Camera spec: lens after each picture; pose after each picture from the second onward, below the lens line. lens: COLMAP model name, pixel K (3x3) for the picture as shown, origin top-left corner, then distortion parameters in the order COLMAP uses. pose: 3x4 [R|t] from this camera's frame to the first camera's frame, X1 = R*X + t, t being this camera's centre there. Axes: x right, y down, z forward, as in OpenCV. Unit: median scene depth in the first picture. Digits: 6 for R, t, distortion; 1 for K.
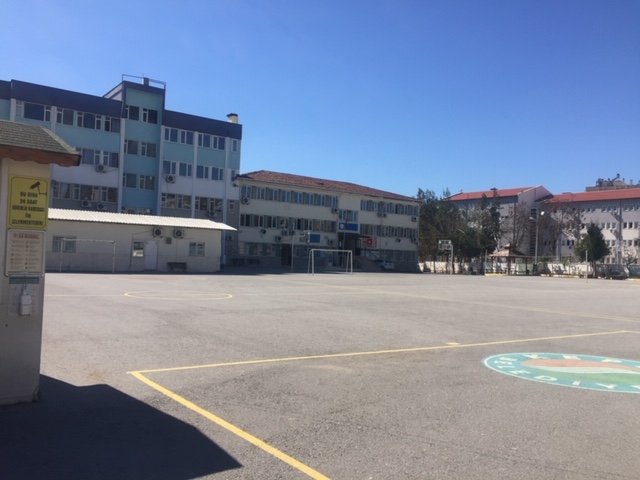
lens RADIAL K [[559.2, 0, 320.0], [0, 559.2, 240.0], [0, 0, 1]] dist [0.049745, -0.009912]
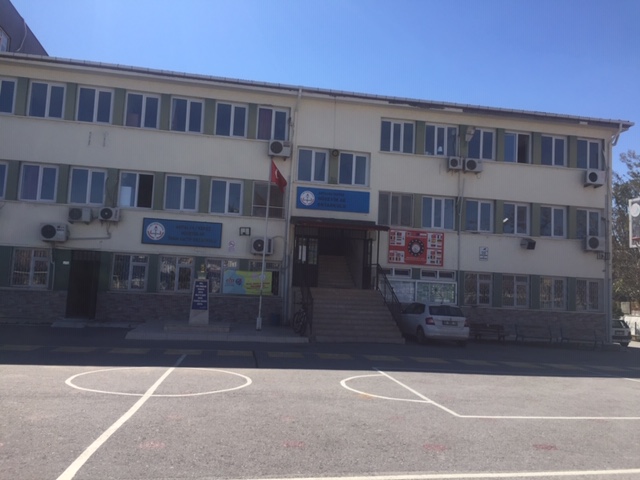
lens RADIAL K [[559.2, 0, 320.0], [0, 559.2, 240.0], [0, 0, 1]] dist [0.049745, -0.009912]
pose [[0.903644, -0.039911, -0.426420, 0.185697], [0.003031, 0.996220, -0.086817, 0.027978], [0.428273, 0.077159, 0.900349, 0.727923]]
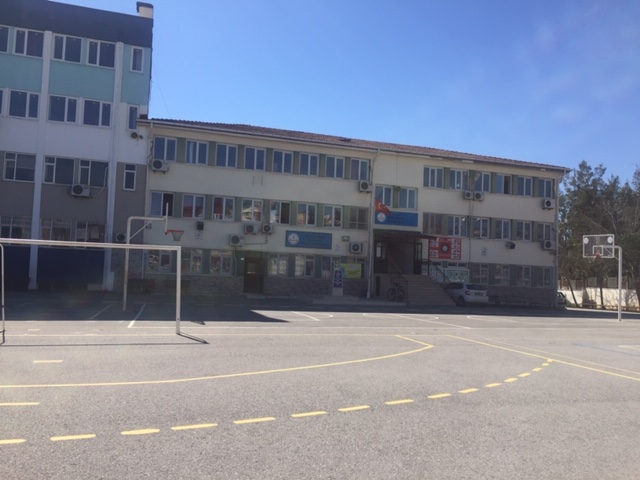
lens RADIAL K [[559.2, 0, 320.0], [0, 559.2, 240.0], [0, 0, 1]] dist [0.049745, -0.009912]
pose [[0.950708, -0.021507, -0.309342, 0.146507], [0.006928, 0.998816, -0.048152, 0.020802], [0.310012, 0.043635, 0.949731, 0.505837]]
